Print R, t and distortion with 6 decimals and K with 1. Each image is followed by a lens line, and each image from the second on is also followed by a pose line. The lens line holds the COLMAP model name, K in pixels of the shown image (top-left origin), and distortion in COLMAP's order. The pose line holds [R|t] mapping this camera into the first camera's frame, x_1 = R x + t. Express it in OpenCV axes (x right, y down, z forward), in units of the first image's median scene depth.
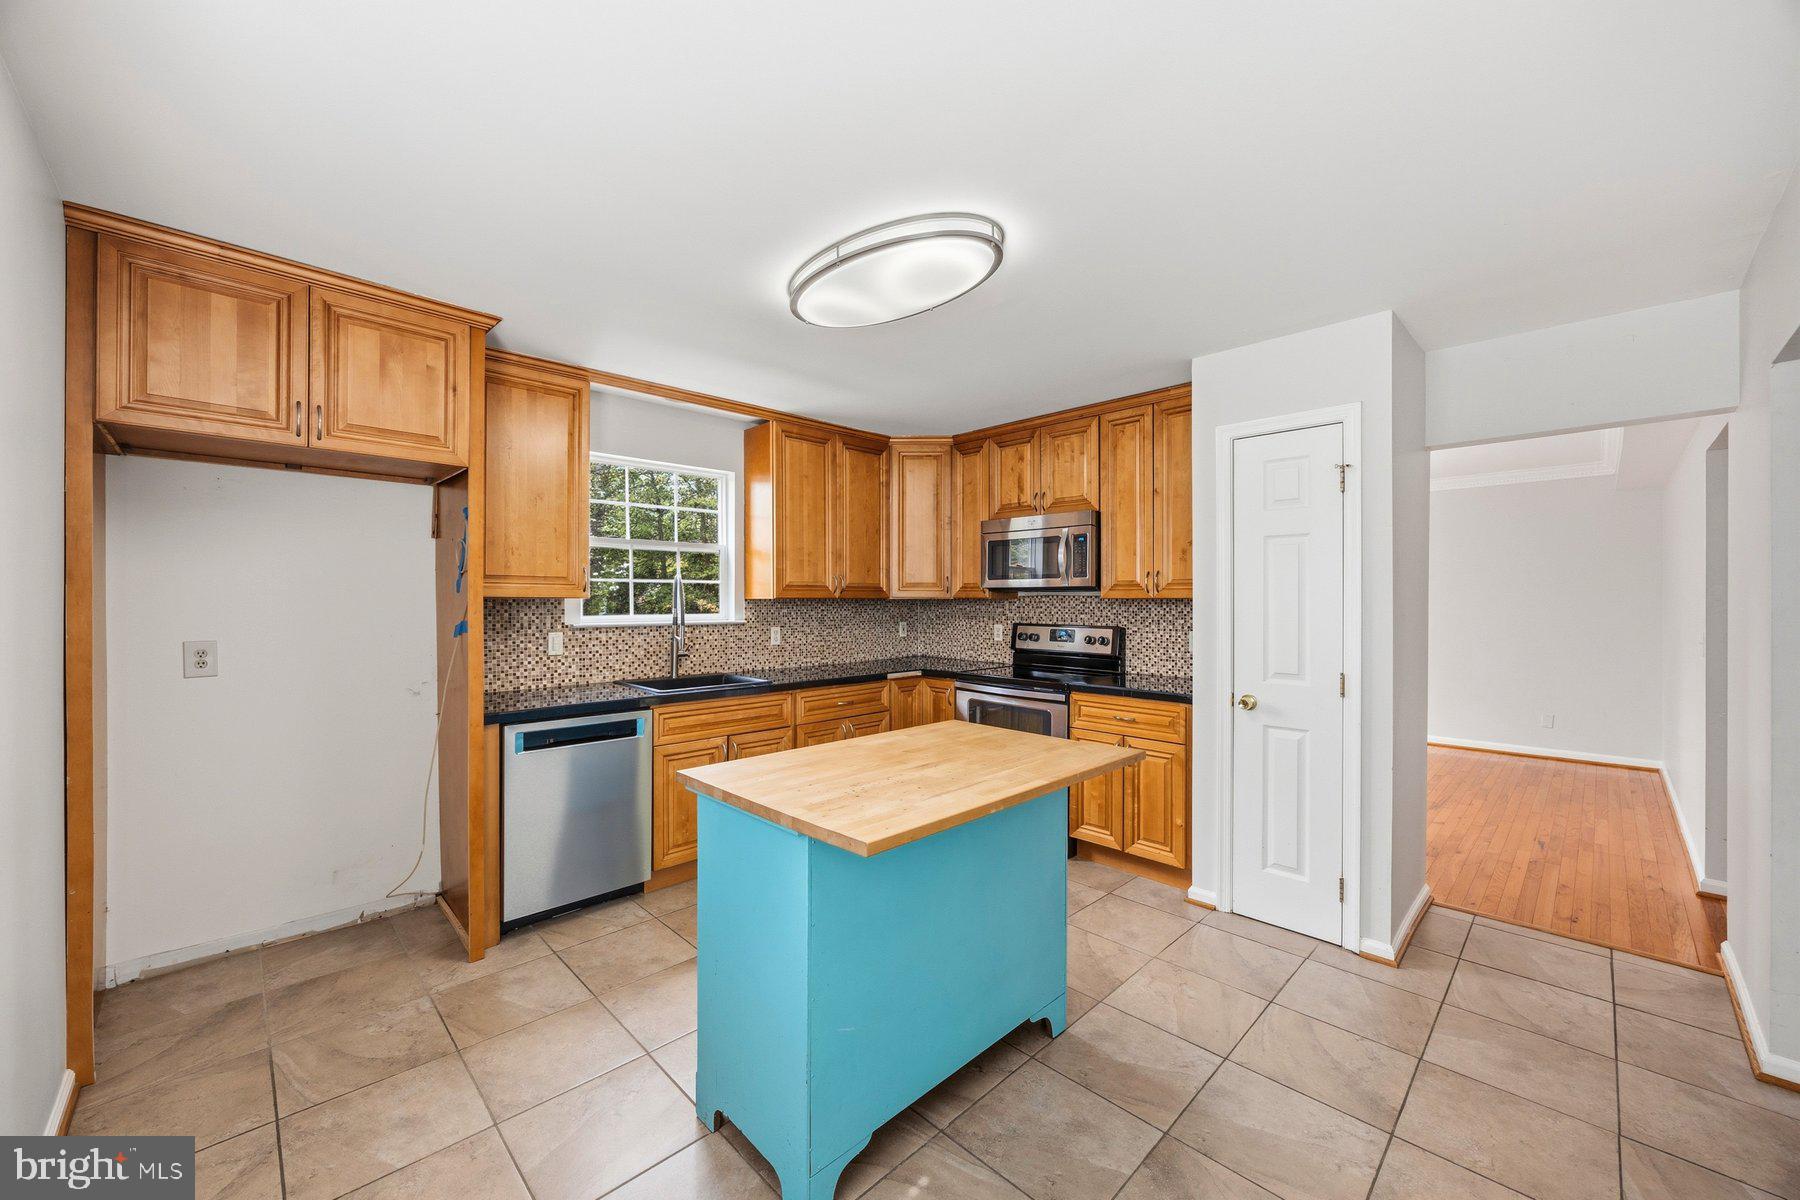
lens RADIAL K [[687.2, 0, 889.8], [0, 687.2, 596.7], [0, 0, 1]] dist [-0.002256, 0.000610]
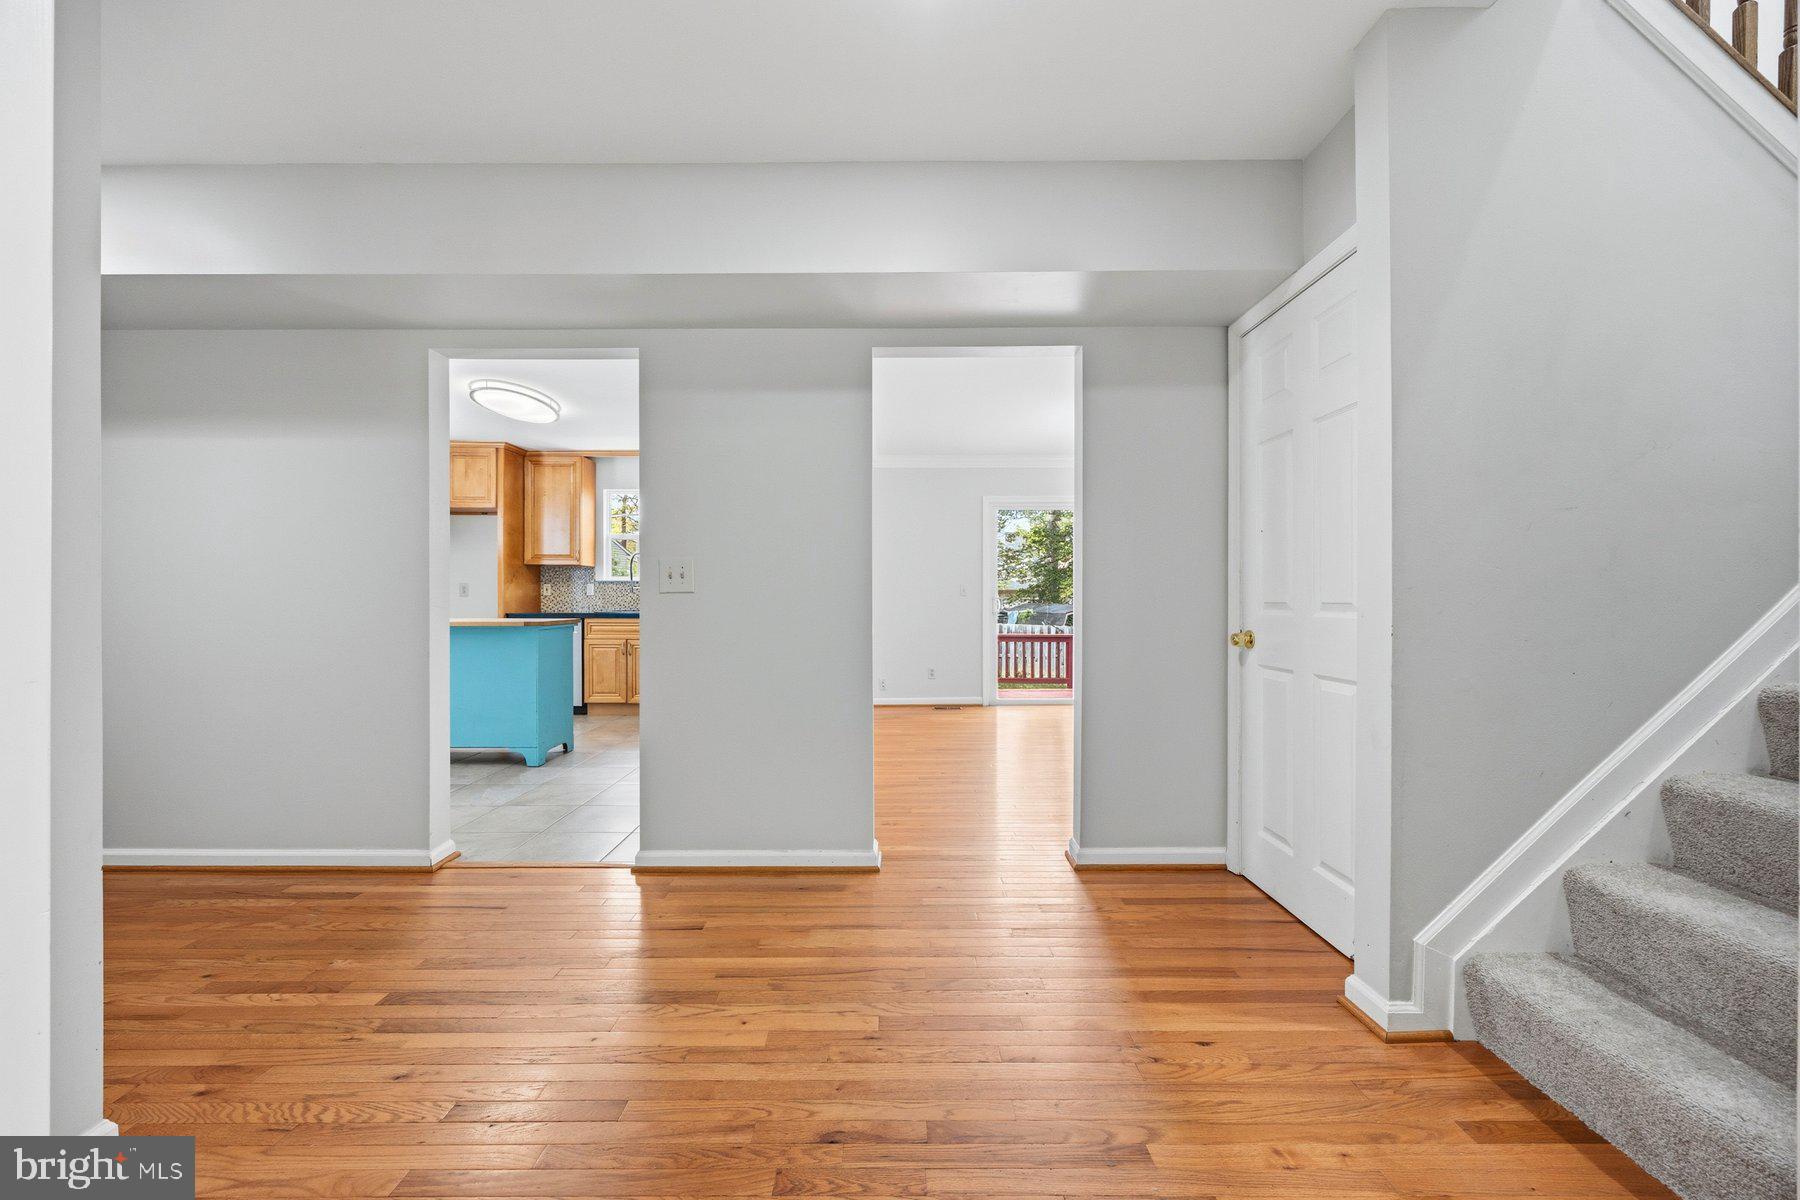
lens RADIAL K [[687.2, 0, 887.4], [0, 687.2, 596.8], [0, 0, 1]] dist [-0.002256, 0.000610]
pose [[0.718399, -0.000096, -0.695631, 1.323210], [0.004575, 0.999979, 0.004588, 0.074863], [0.695616, -0.006479, 0.718384, 0.155951]]
